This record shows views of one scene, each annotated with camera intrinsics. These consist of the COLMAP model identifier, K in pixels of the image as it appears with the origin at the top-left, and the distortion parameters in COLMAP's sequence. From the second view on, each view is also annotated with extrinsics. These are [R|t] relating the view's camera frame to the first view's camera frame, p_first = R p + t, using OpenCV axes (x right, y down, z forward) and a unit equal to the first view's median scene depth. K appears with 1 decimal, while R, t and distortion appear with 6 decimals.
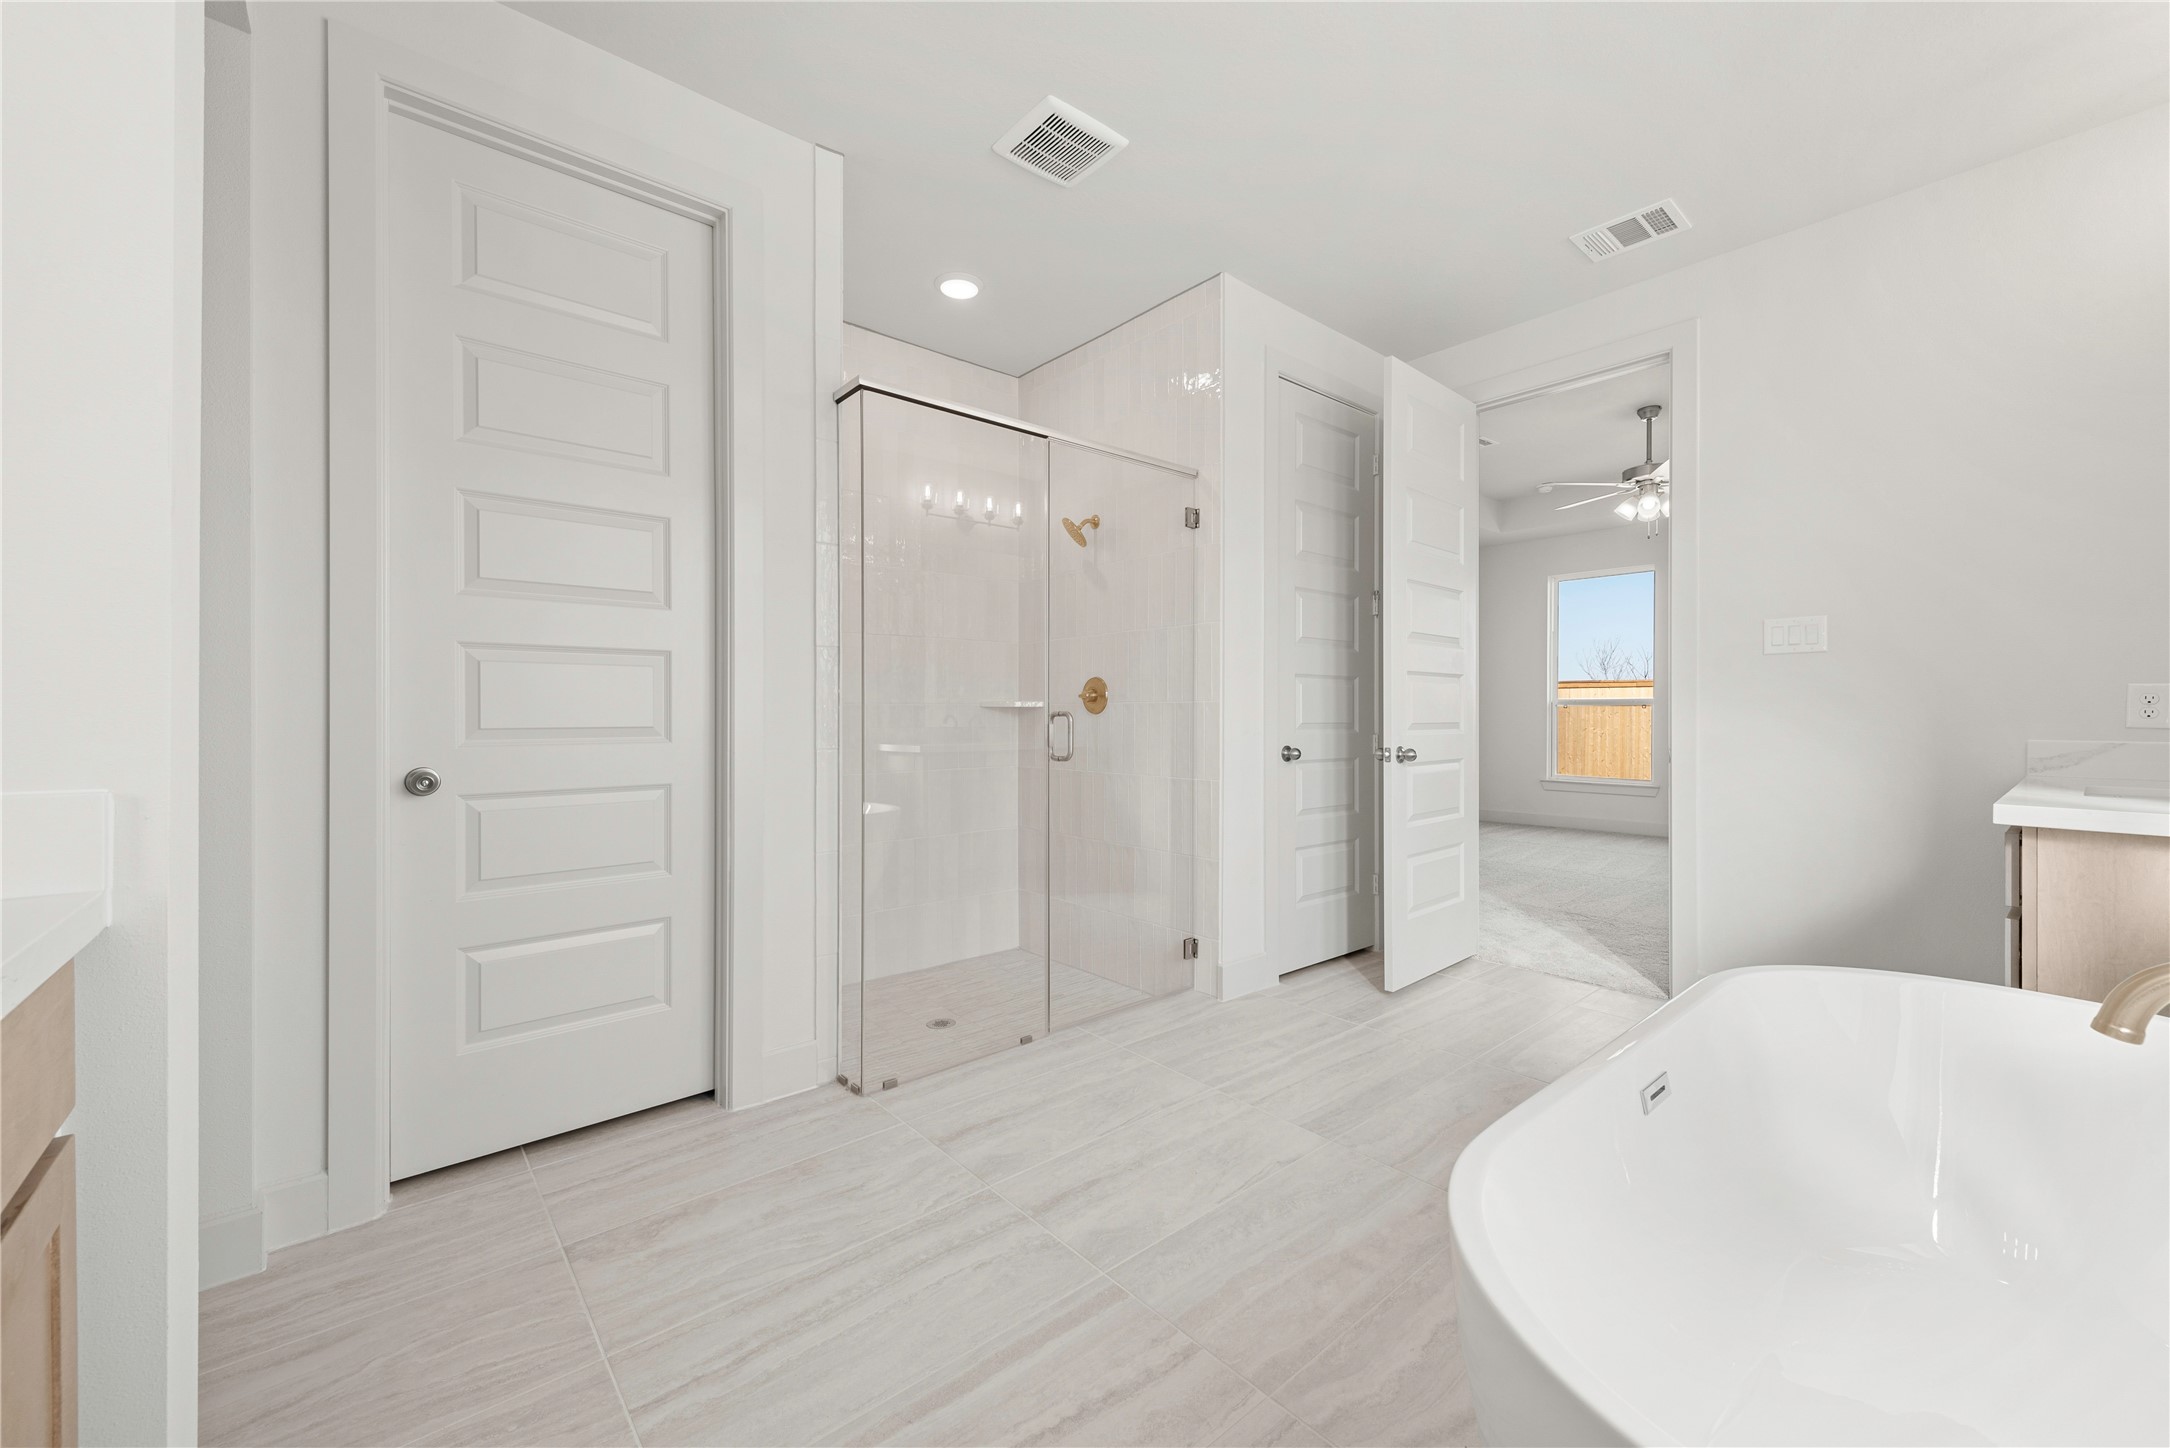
lens RADIAL K [[859.6, 0, 1090.7], [0, 859.6, 712.4], [0, 0, 1]] dist [0.003315, 0.000163]
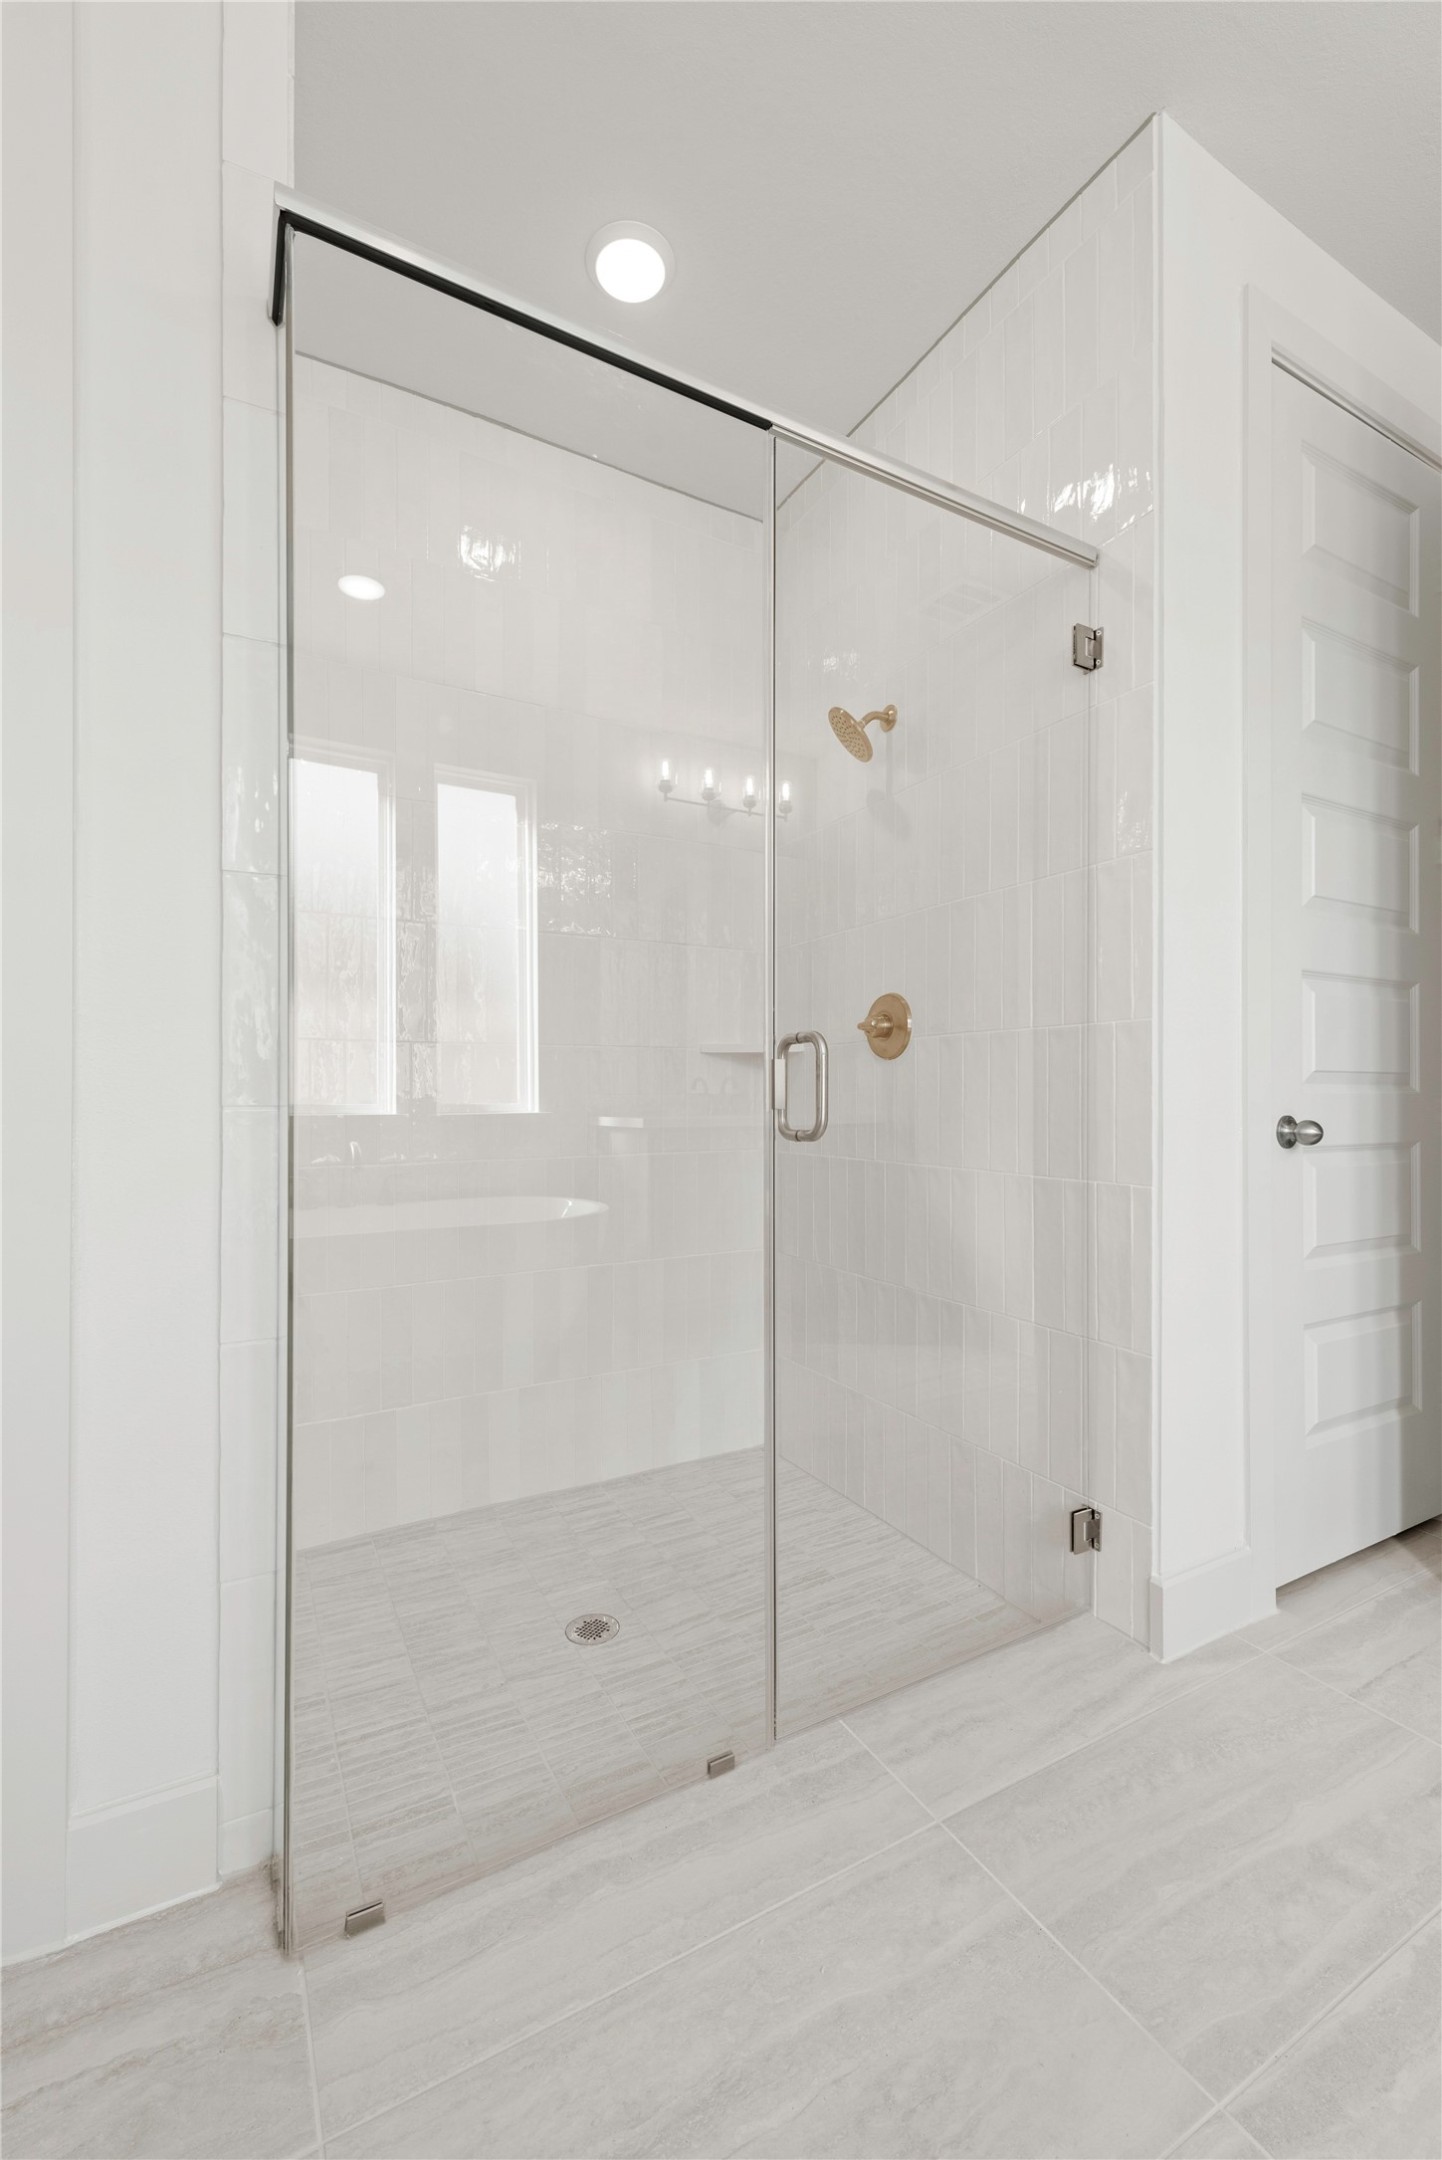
lens RADIAL K [[904.7, 0, 718.5], [0, 904.7, 1077.7], [0, 0, 1]] dist [0.006731, -0.000325]
pose [[0.979803, -0.000845, -0.199962, 0.014332], [-0.002111, 0.999892, -0.014570, 0.024058], [0.199953, 0.014697, 0.979695, 0.412947]]
